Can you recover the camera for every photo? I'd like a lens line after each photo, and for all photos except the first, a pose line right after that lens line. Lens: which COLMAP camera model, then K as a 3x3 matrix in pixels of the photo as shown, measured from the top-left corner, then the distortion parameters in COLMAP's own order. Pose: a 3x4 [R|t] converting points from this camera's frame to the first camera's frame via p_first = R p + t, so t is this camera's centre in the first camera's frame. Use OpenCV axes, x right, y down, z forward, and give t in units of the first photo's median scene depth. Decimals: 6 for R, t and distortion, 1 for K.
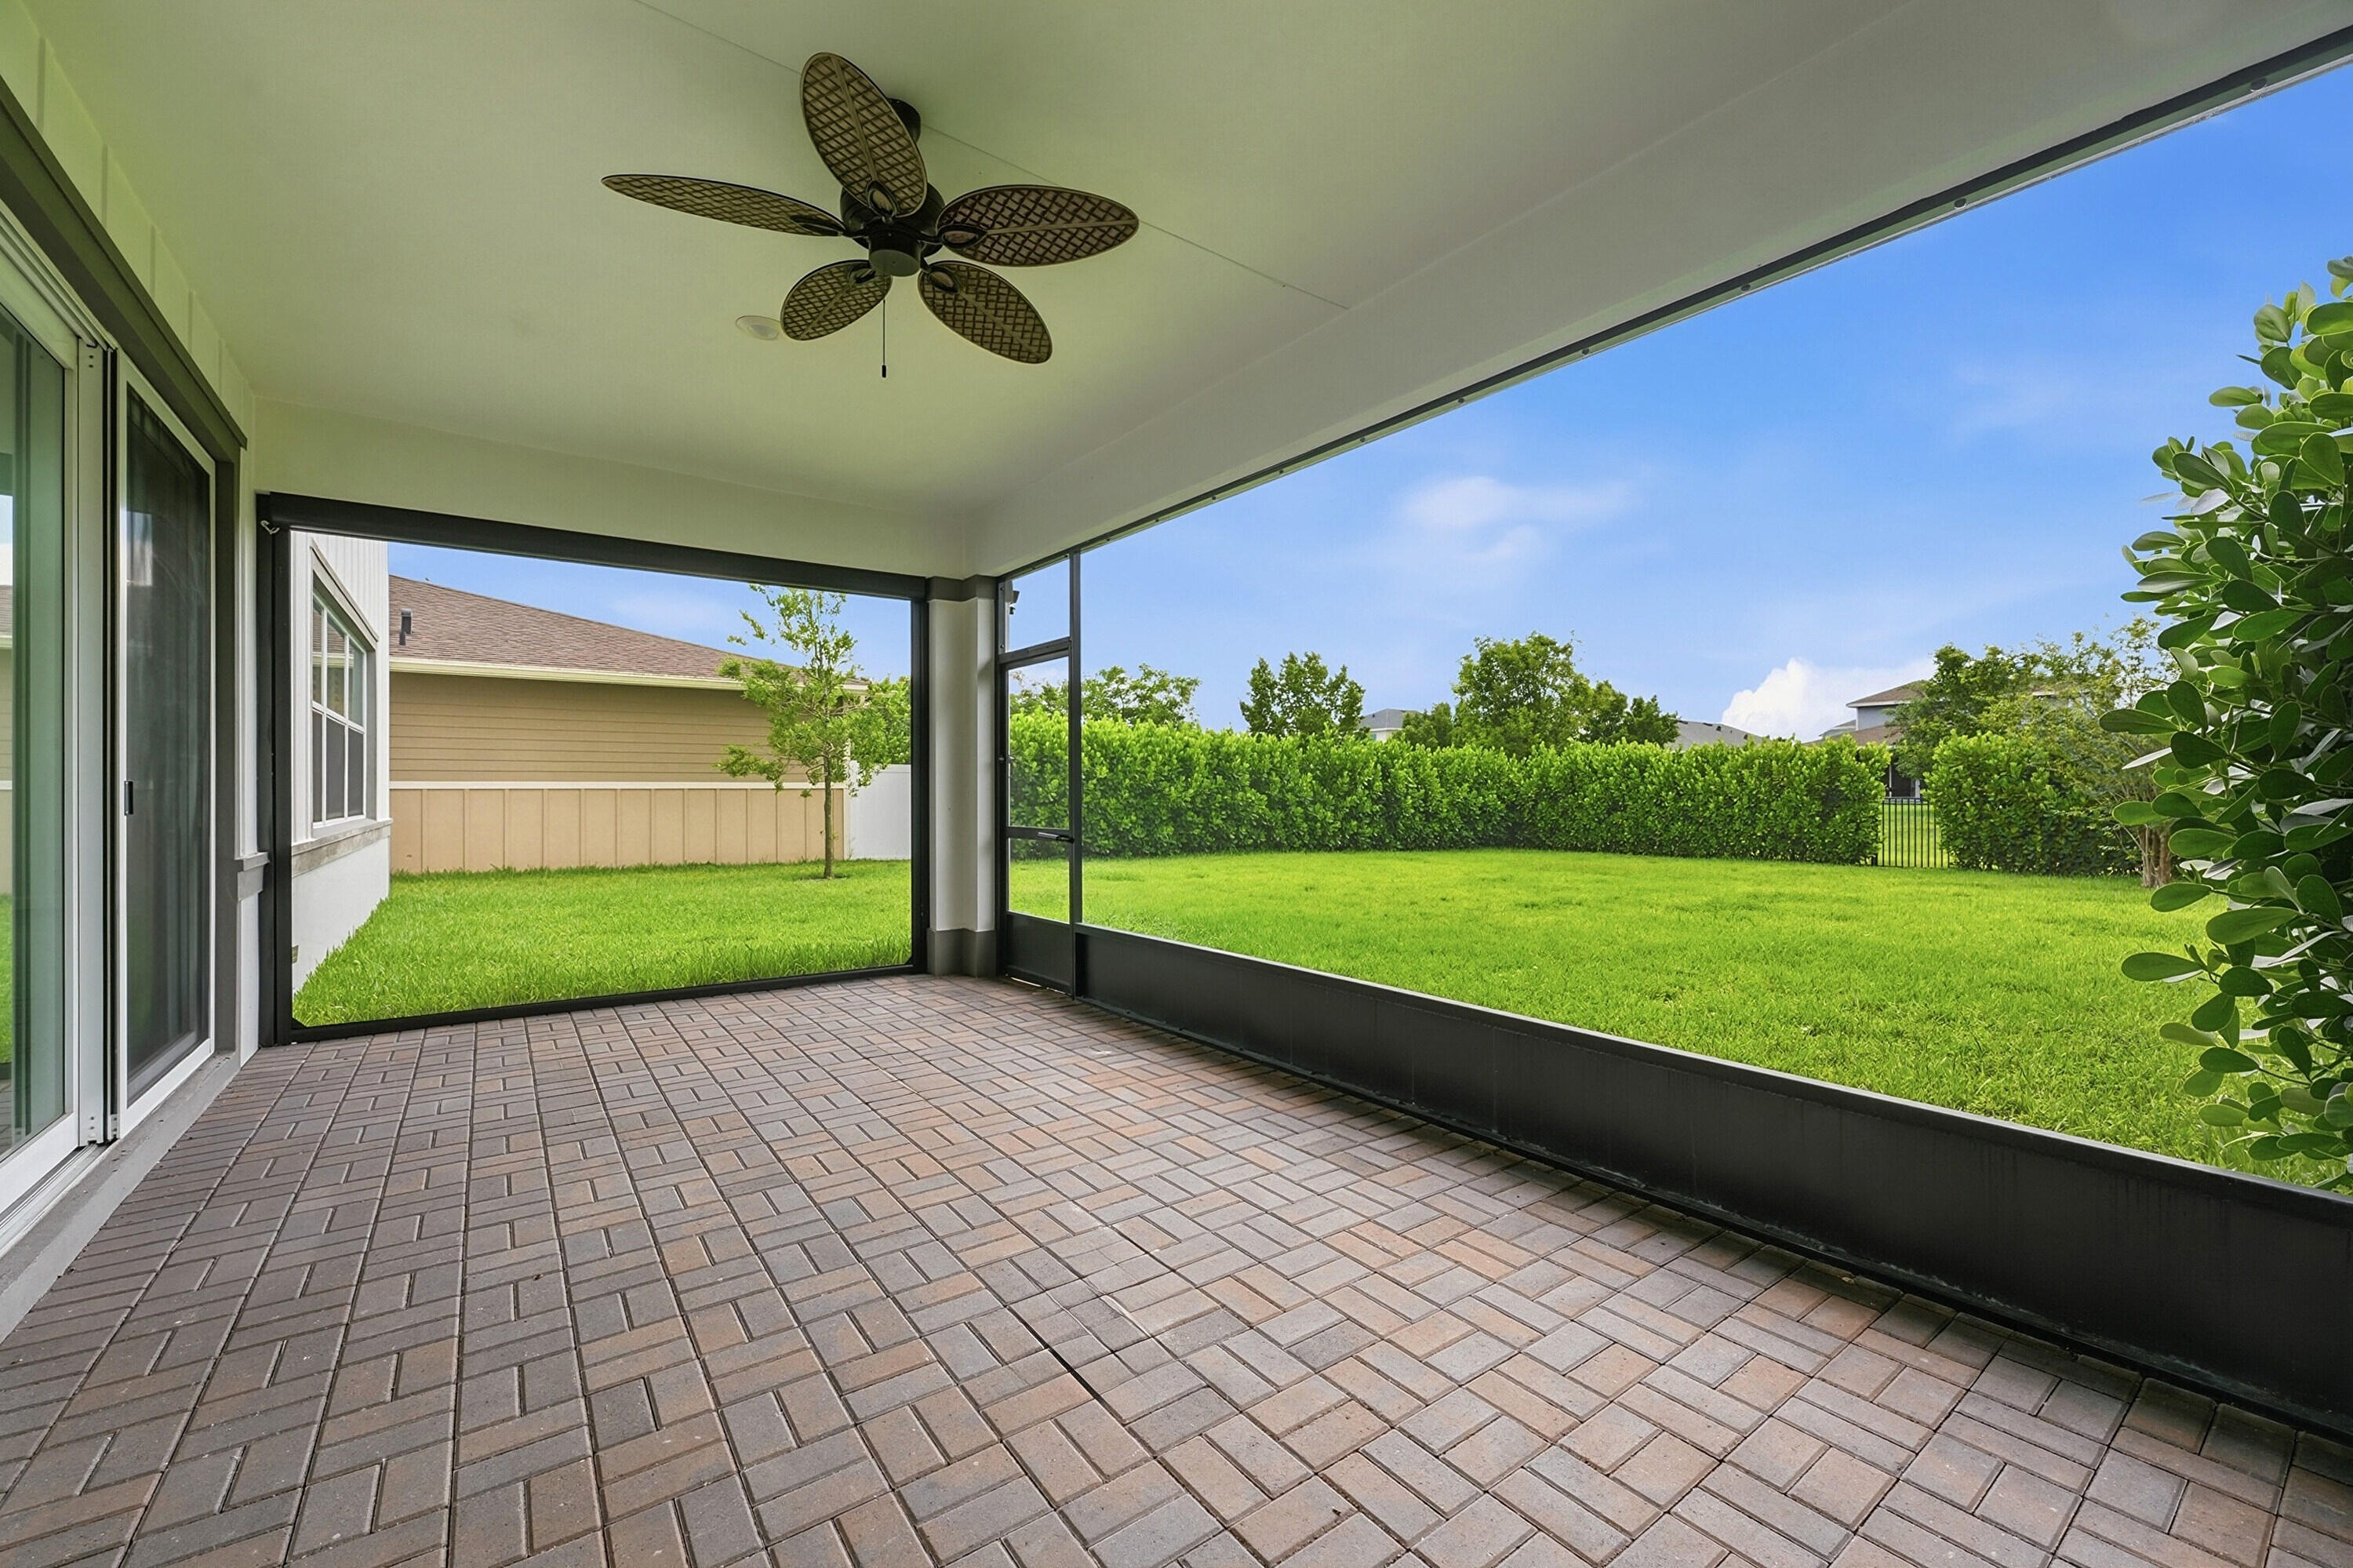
lens RADIAL K [[951.6, 0, 1170.1], [0, 951.6, 787.8], [0, 0, 1]] dist [-0.002716, 0.000642]
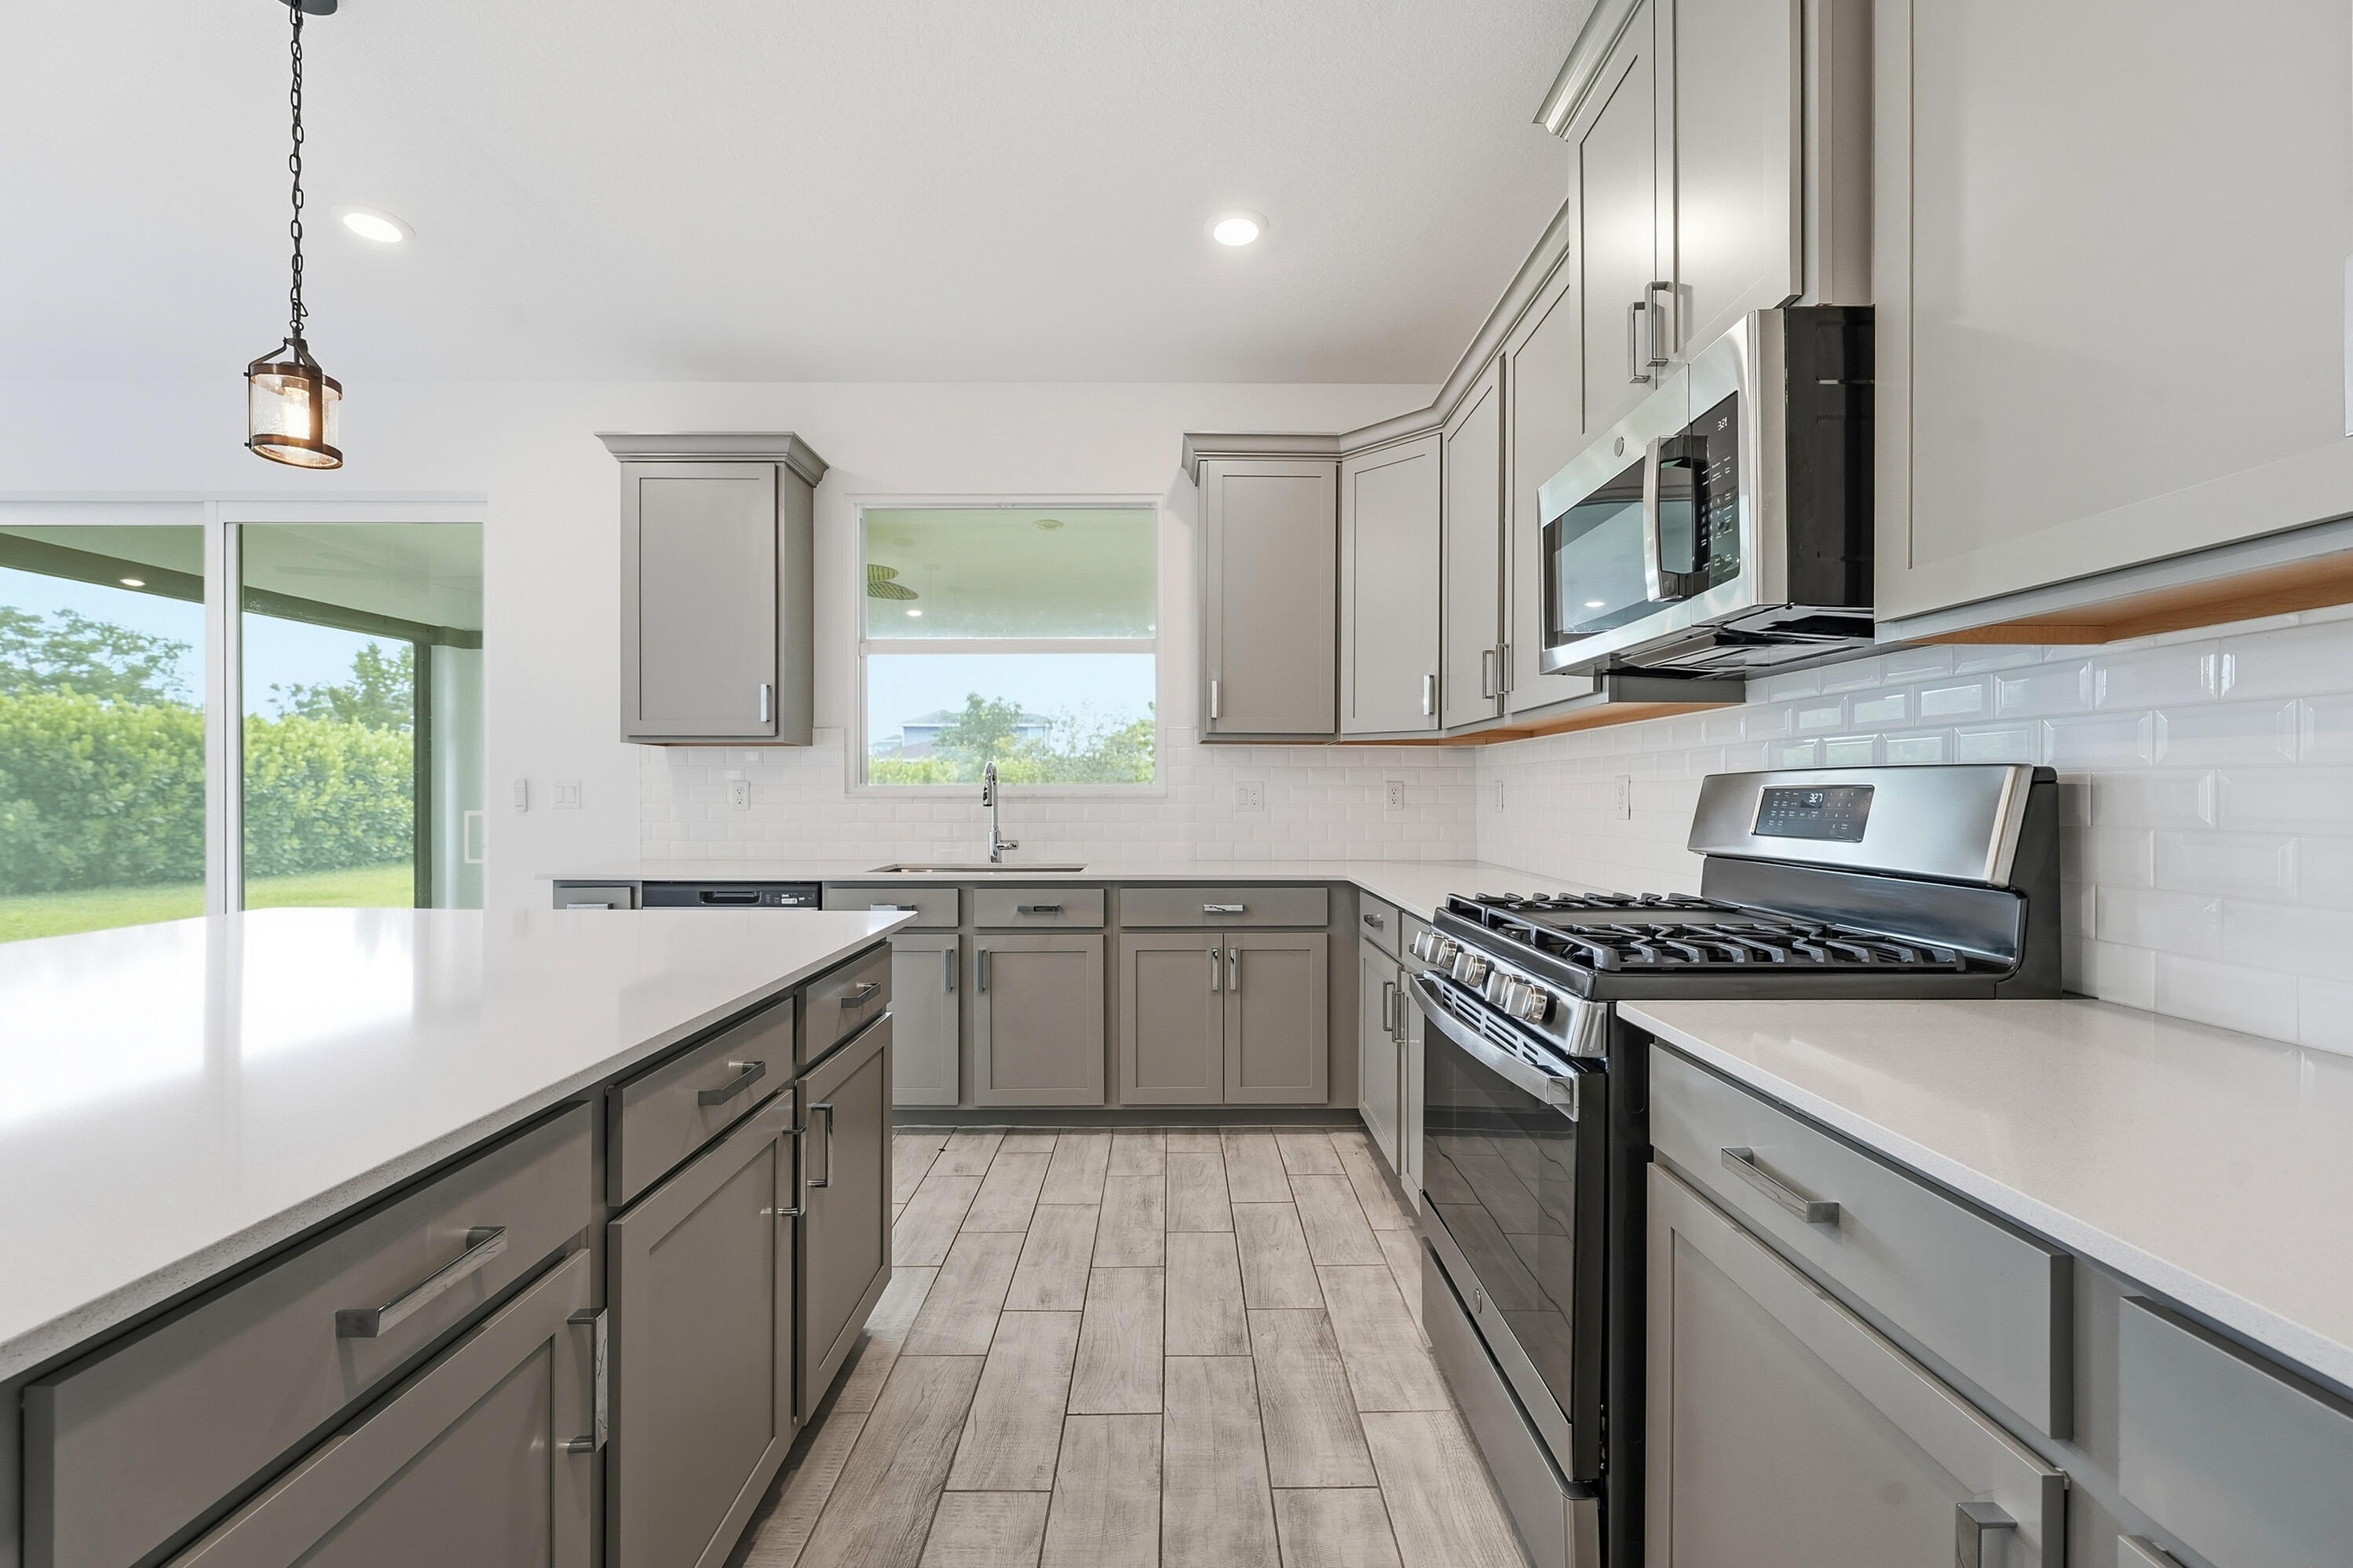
lens RADIAL K [[951.6, 0, 1178.5], [0, 951.6, 796.8], [0, 0, 1]] dist [-0.002716, 0.000642]
pose [[0.601934, 0.000883, 0.798545, -0.173255], [-0.007067, 0.999966, 0.004221, -0.005993], [-0.798514, -0.008184, 0.601920, -0.117882]]
